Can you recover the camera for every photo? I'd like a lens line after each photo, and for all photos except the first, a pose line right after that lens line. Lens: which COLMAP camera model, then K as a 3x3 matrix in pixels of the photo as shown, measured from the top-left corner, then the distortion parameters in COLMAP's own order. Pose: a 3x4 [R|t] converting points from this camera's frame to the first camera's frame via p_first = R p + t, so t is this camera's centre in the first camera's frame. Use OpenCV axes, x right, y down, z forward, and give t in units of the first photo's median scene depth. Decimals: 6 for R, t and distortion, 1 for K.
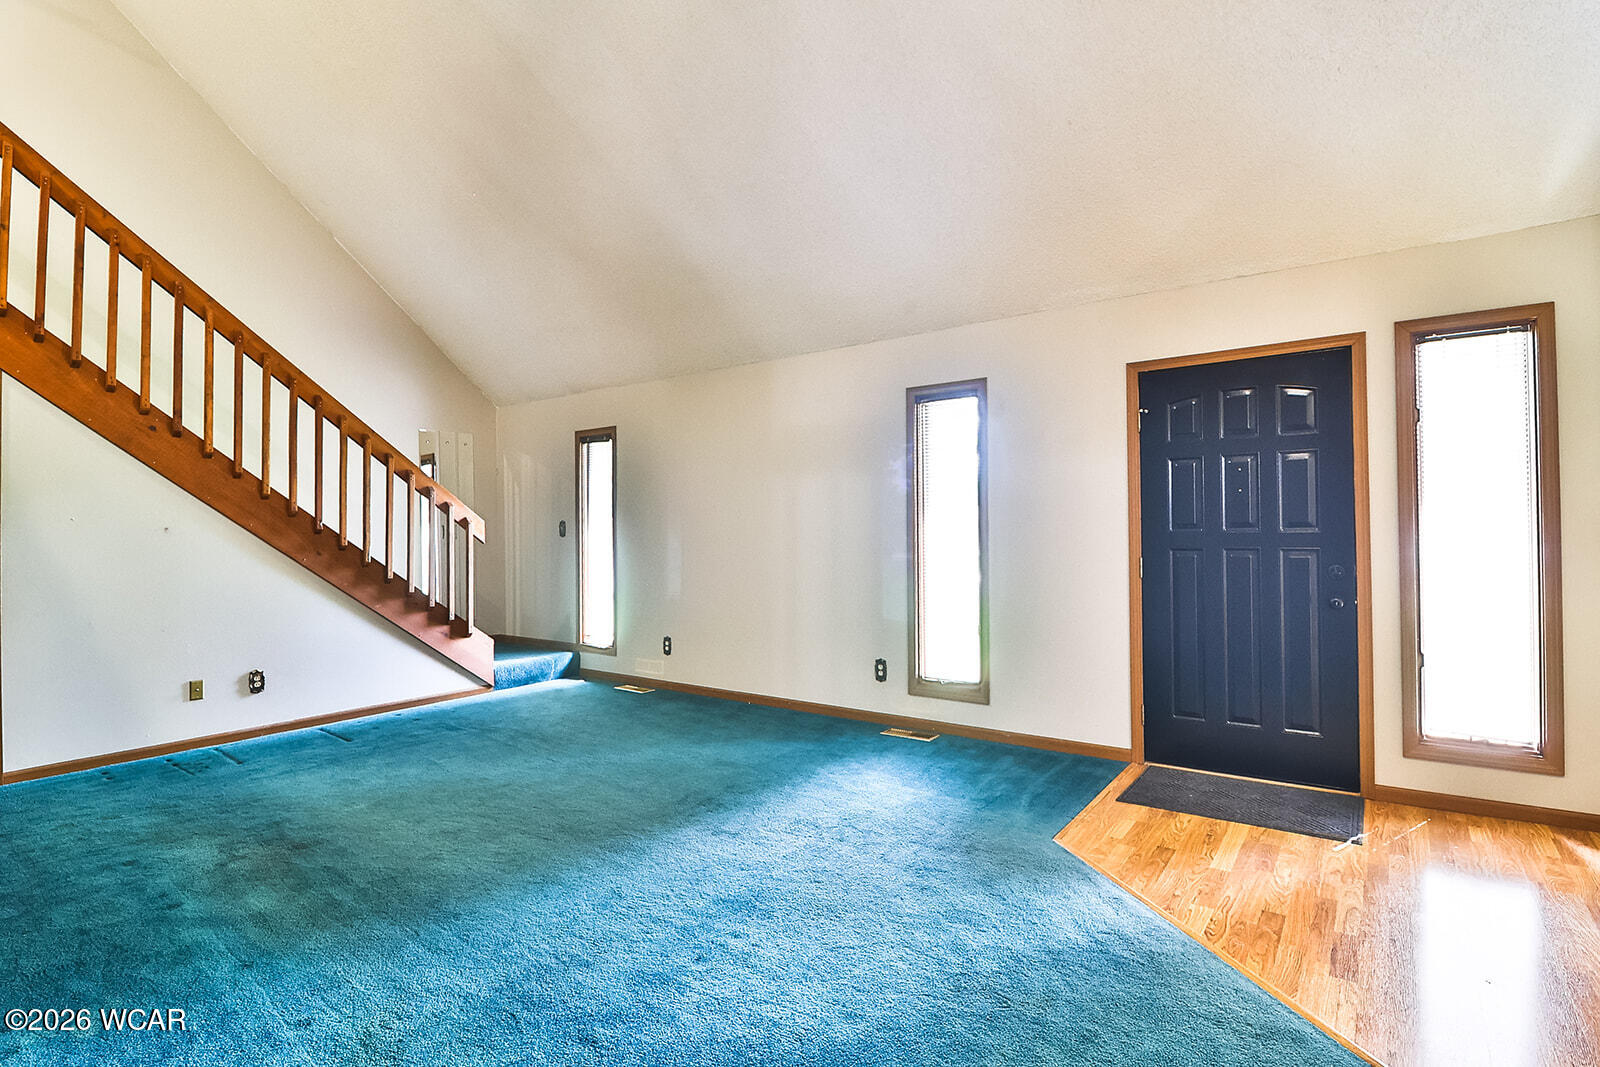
lens RADIAL K [[749.9, 0, 814.2], [0, 749.9, 524.9], [0, 0, 1]] dist [0.003584, -0.016923]
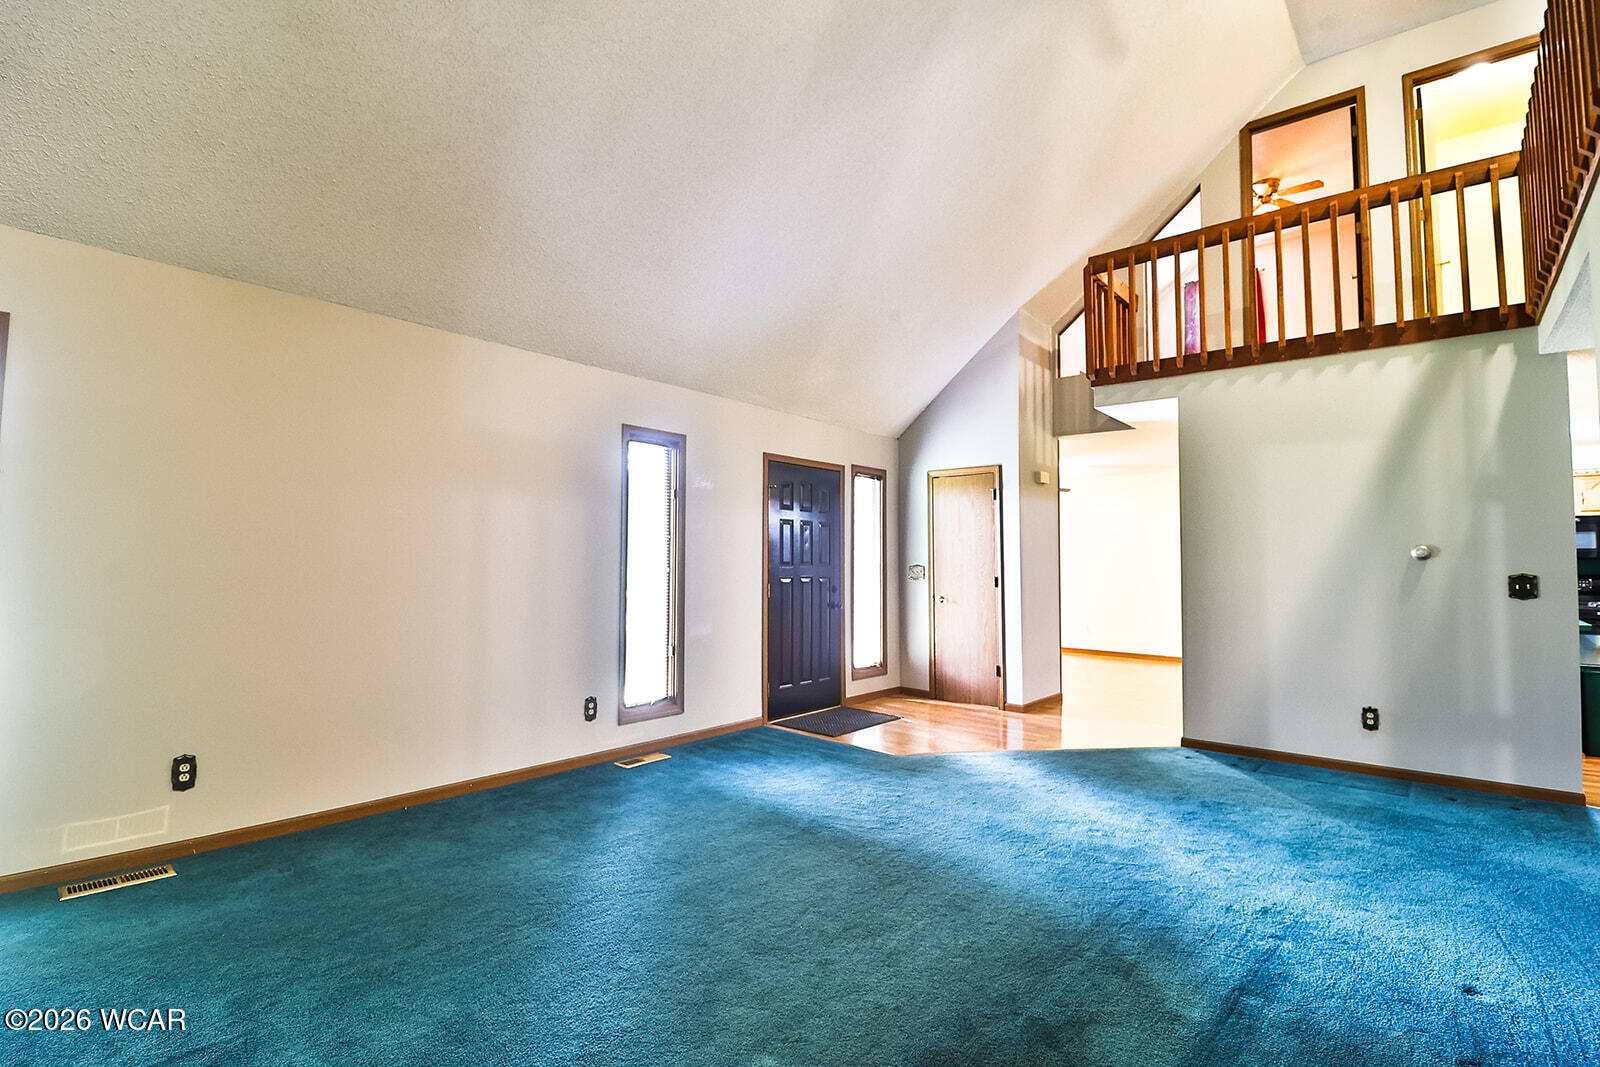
lens RADIAL K [[749.9, 0, 814.2], [0, 749.9, 524.9], [0, 0, 1]] dist [0.003584, -0.016923]
pose [[0.072720, 0.071357, 0.994796, -0.871353], [-0.014341, 0.997409, -0.070497, 0.025382], [-0.997249, -0.009140, 0.073555, 0.667496]]
